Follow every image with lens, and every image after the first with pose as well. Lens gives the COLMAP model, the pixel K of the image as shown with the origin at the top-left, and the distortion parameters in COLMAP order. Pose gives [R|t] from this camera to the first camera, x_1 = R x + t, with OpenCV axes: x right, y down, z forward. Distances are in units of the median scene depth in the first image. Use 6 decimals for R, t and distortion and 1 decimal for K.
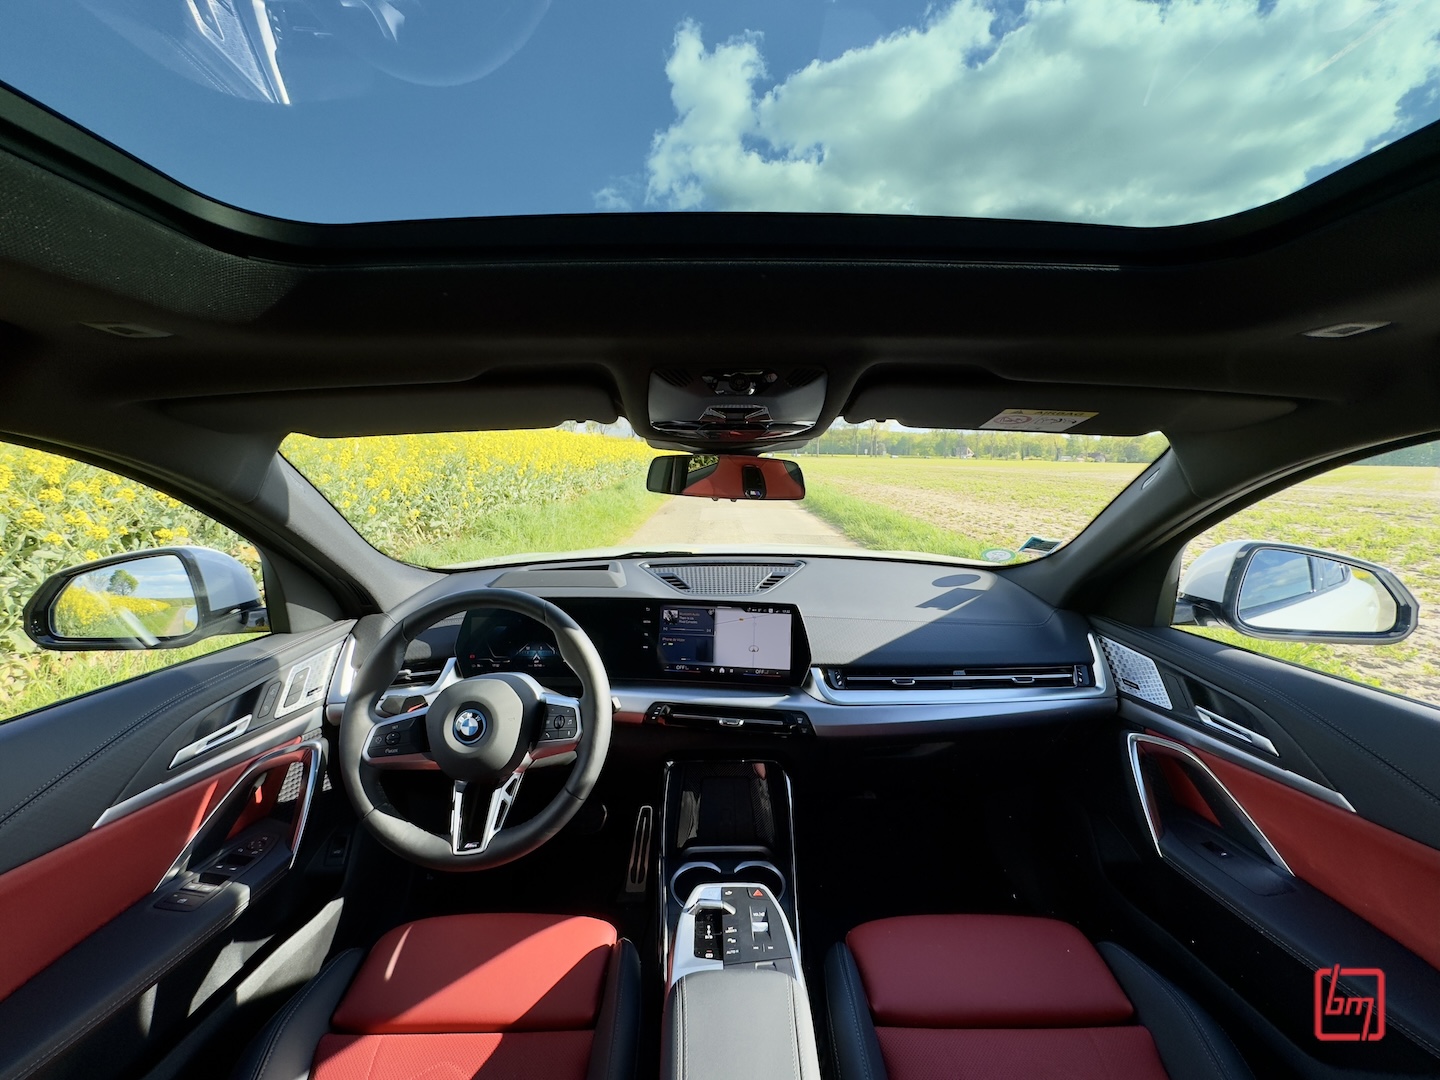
lens RADIAL K [[581.4, 0, 720.0], [0, 581.4, 540.0], [0, 0, 1]] dist [-0.000812, 0.000246]
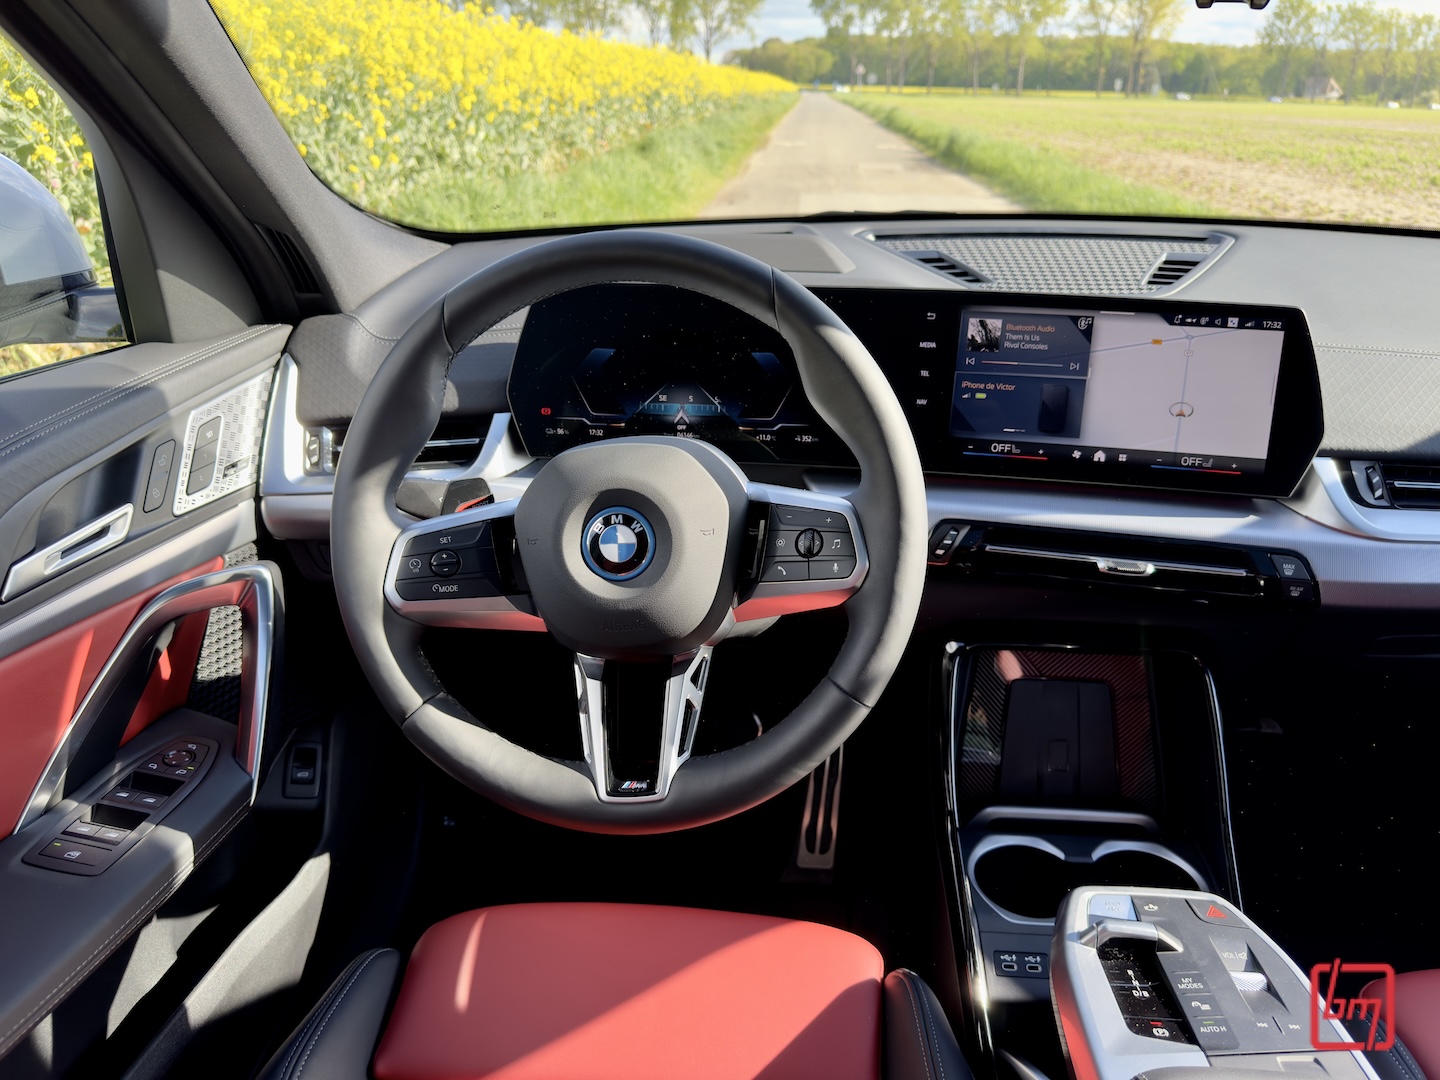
lens RADIAL K [[1036.0, 0, 717.6], [0, 1036.0, 560.9], [0, 0, 1]] dist [0.043926, -0.080193]
pose [[0.996147, 0.042345, -0.076803, -0.253796], [-0.019739, 0.961497, 0.274107, 0.099360], [0.085452, -0.271535, 0.958628, 0.209710]]
